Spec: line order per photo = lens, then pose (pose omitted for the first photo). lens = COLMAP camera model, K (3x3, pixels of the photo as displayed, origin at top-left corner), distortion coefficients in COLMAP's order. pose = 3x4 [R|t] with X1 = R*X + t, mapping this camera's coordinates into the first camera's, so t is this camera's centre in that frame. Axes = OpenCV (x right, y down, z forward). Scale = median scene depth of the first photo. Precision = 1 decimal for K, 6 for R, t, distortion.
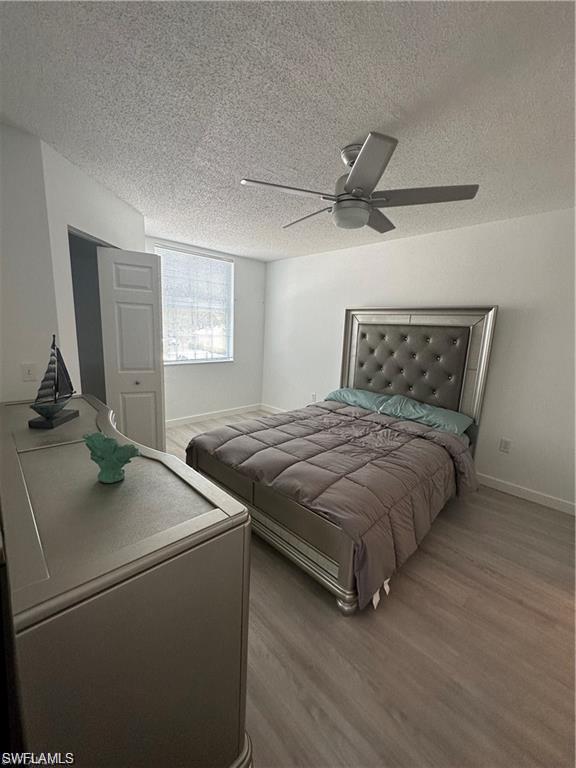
lens RADIAL K [[309.7, 0, 288.0], [0, 309.7, 384.0], [0, 0, 1]] dist [0.000208, 0.000142]
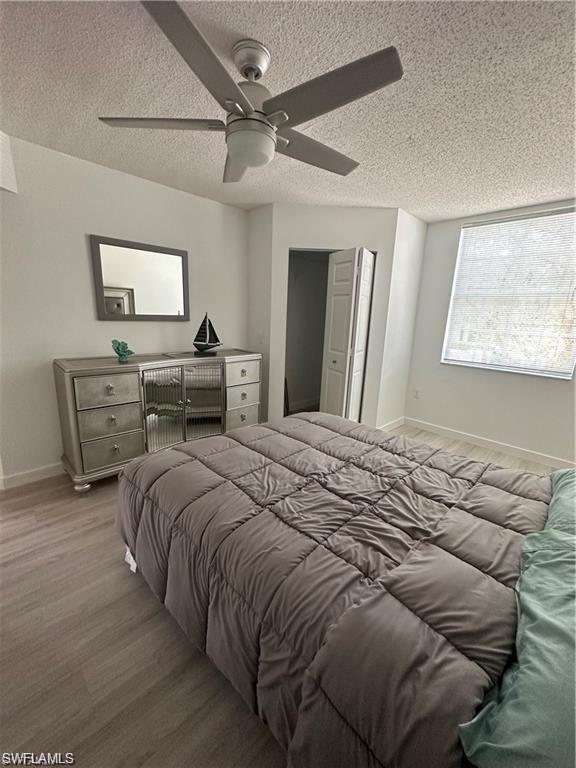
lens RADIAL K [[309.7, 0, 288.0], [0, 309.7, 384.0], [0, 0, 1]] dist [0.000208, 0.000142]
pose [[-0.000642, 0.183909, -0.982943, 0.774410], [-0.217537, 0.959378, 0.179642, -0.106111], [0.976052, 0.213942, 0.039391, 0.870164]]
